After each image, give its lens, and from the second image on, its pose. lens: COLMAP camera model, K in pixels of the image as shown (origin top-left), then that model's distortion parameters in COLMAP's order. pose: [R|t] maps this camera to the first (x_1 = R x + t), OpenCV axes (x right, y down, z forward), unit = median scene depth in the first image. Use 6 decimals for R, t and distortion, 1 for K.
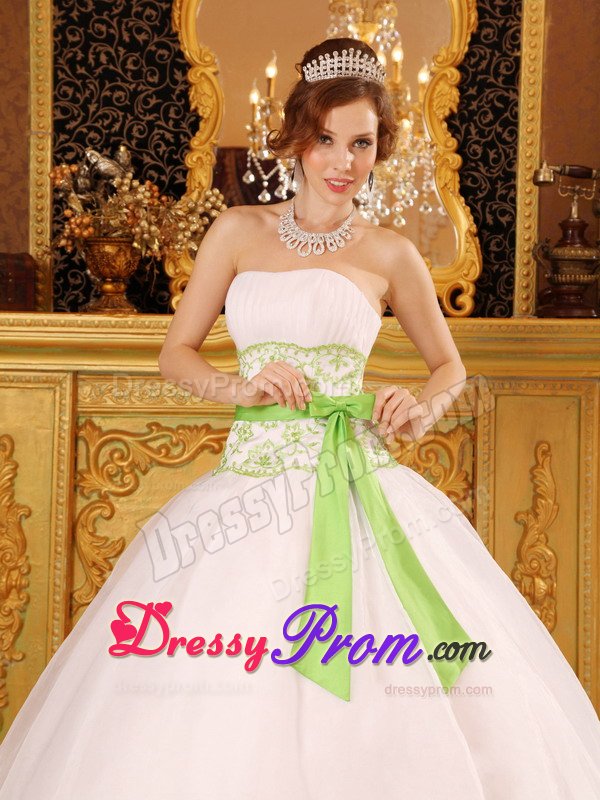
lens RADIAL K [[1574.9, 0, 309.5], [0, 1574.9, 383.0], [0, 0, 1]] dist [0.400283, 0.000000]
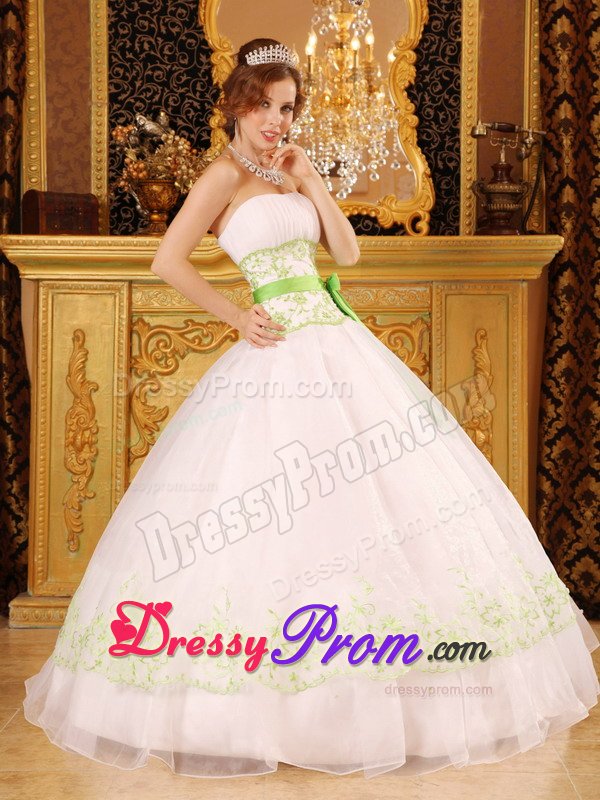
lens RADIAL K [[2117.8, 0, 302.0], [0, 2117.8, 367.2], [0, 0, 1]] dist [0.781291, 0.000000]
pose [[0.999785, -0.012034, 0.016881, -0.033850], [0.012787, 0.998893, -0.045263, 0.144898], [-0.016317, 0.045469, 0.998832, -0.770098]]
